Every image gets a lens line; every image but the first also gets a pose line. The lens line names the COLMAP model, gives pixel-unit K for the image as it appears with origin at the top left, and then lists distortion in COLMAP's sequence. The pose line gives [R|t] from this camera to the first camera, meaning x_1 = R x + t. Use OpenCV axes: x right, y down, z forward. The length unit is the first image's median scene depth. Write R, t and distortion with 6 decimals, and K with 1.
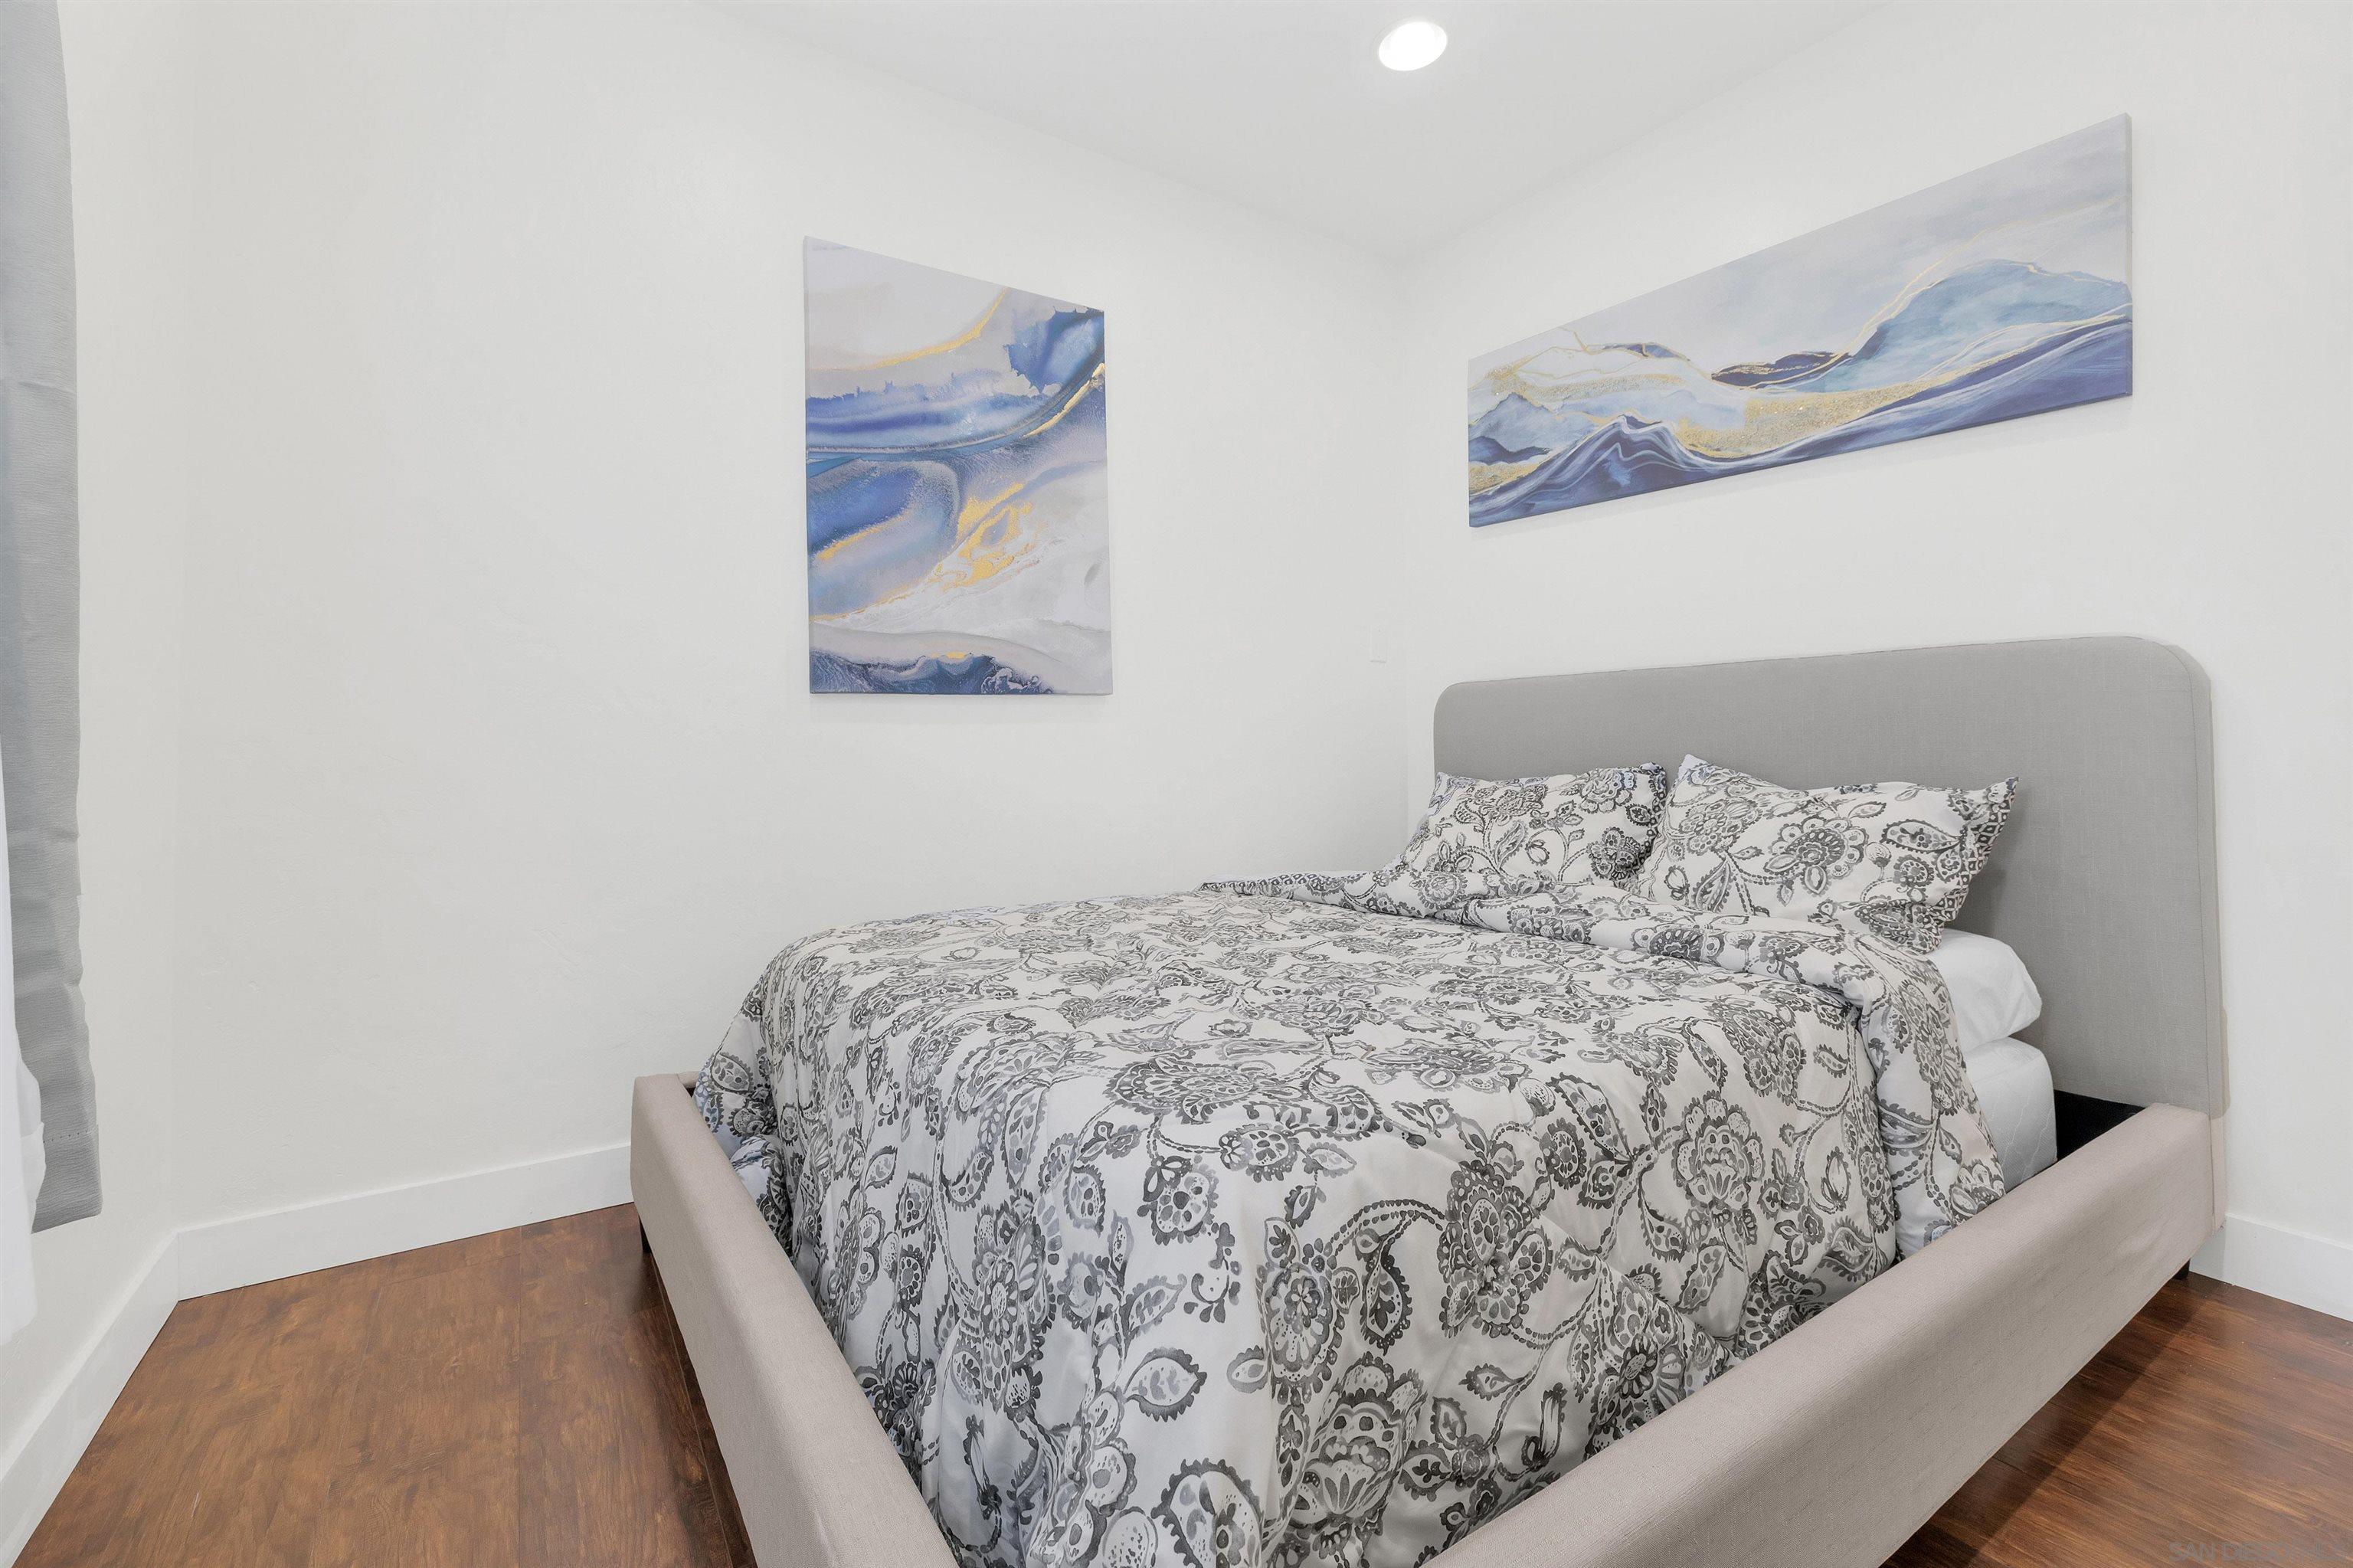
lens RADIAL K [[1018.7, 0, 1188.5], [0, 1018.7, 719.0], [0, 0, 1]] dist [0.001694, 0.000302]
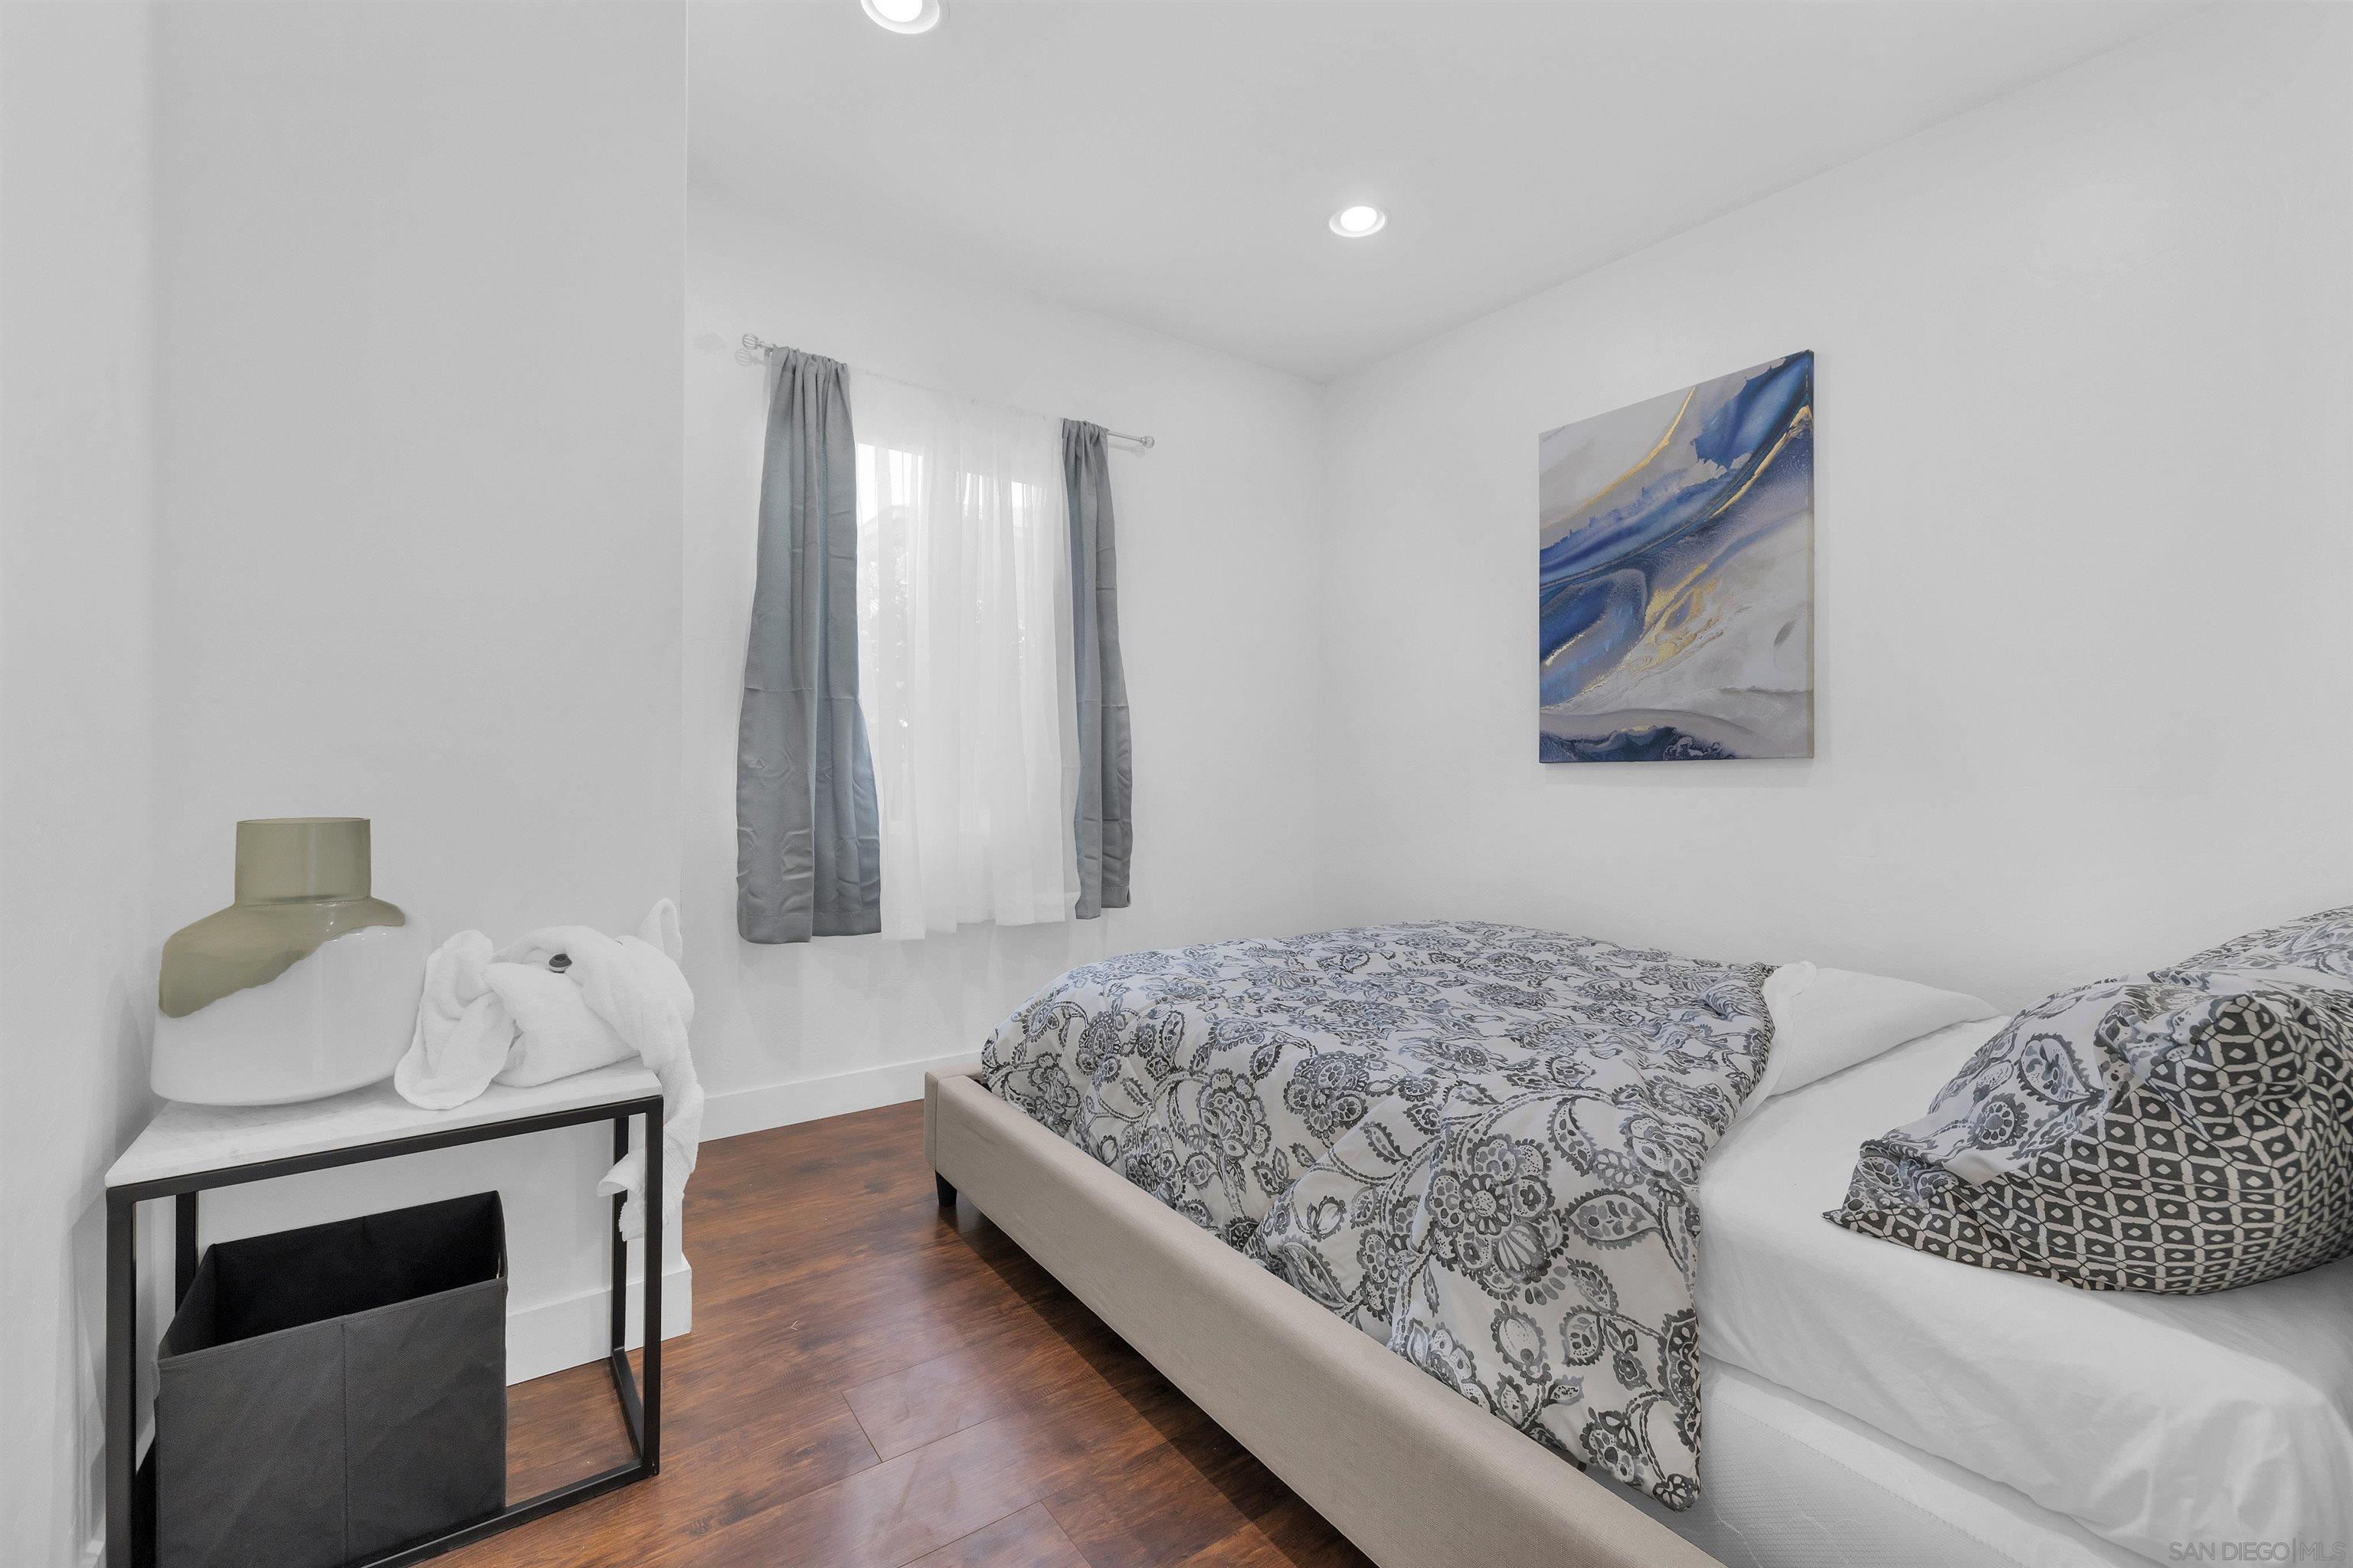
lens RADIAL K [[1018.7, 0, 1182.5], [0, 1018.7, 777.1], [0, 0, 1]] dist [0.001694, 0.000302]
pose [[0.030316, 0.017817, -0.999382, 0.927576], [0.014423, 0.999729, 0.018261, -0.034800], [0.999436, -0.014967, 0.030051, 0.427630]]
